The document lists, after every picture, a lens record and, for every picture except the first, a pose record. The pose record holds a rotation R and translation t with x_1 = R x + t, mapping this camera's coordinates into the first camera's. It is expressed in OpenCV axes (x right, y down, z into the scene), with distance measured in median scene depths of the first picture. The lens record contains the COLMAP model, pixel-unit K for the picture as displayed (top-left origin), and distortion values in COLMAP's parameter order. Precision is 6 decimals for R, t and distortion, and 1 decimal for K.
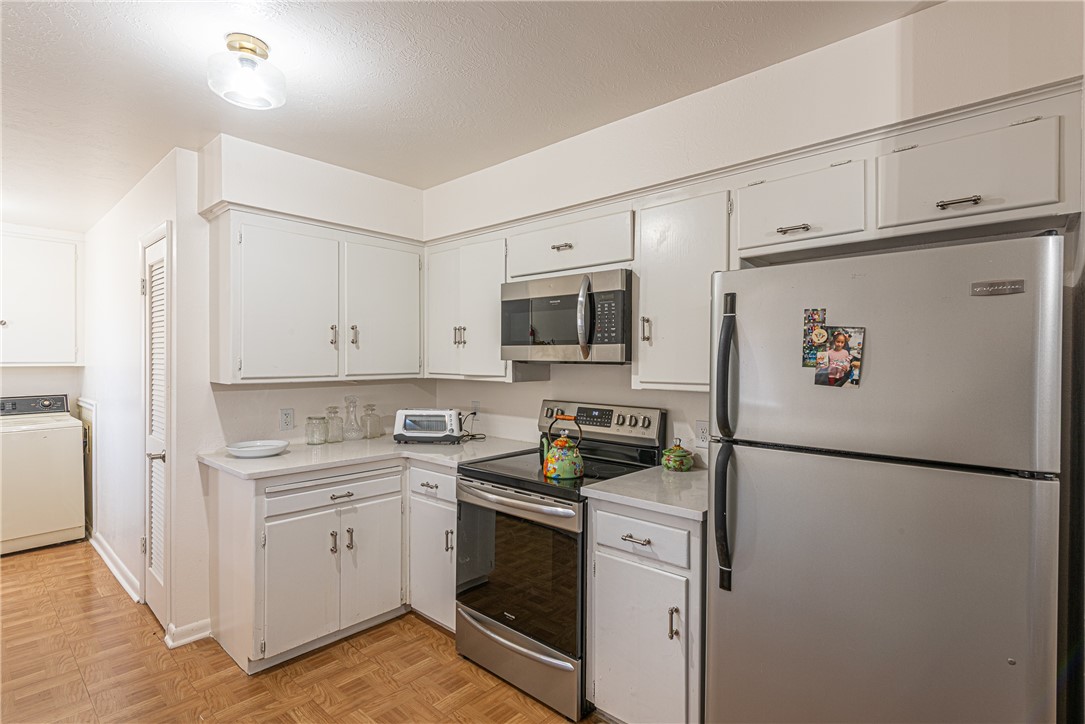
lens RADIAL K [[511.3, 0, 544.7], [0, 511.3, 362.6], [0, 0, 1]] dist [0.004193, -0.002679]
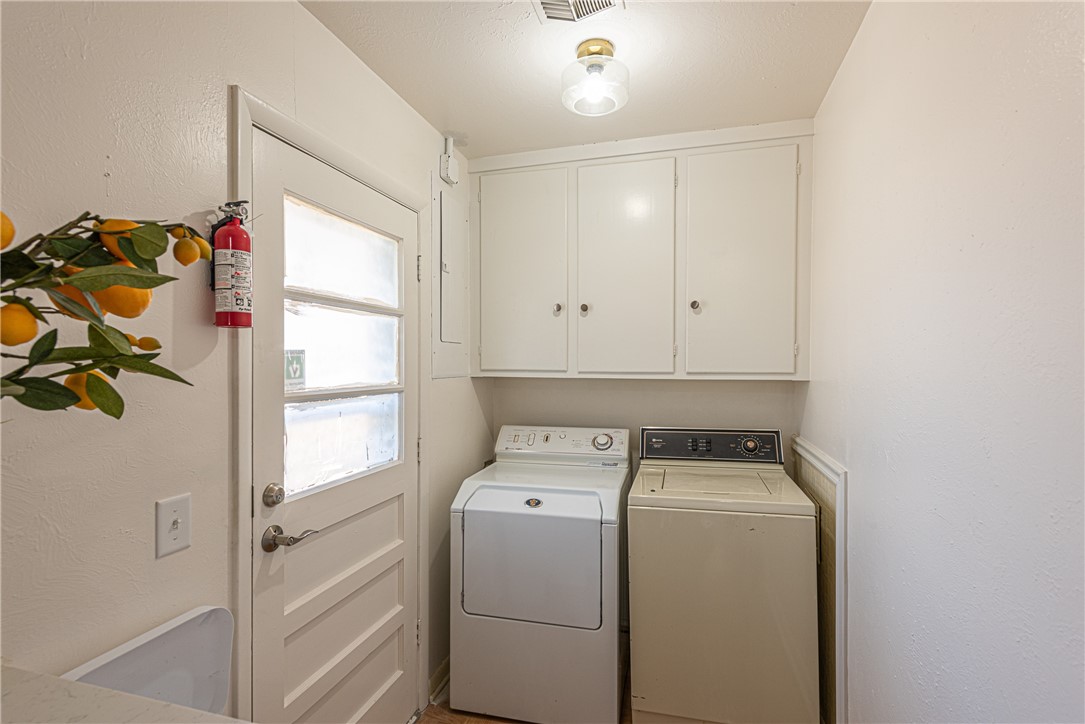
lens RADIAL K [[511.3, 0, 545.4], [0, 511.3, 361.5], [0, 0, 1]] dist [0.004193, -0.002679]
pose [[0.436175, 0.000686, -0.899862, -0.554978], [-0.004979, 0.999986, -0.001651, -0.010669], [0.899848, 0.005200, 0.436172, 0.540520]]
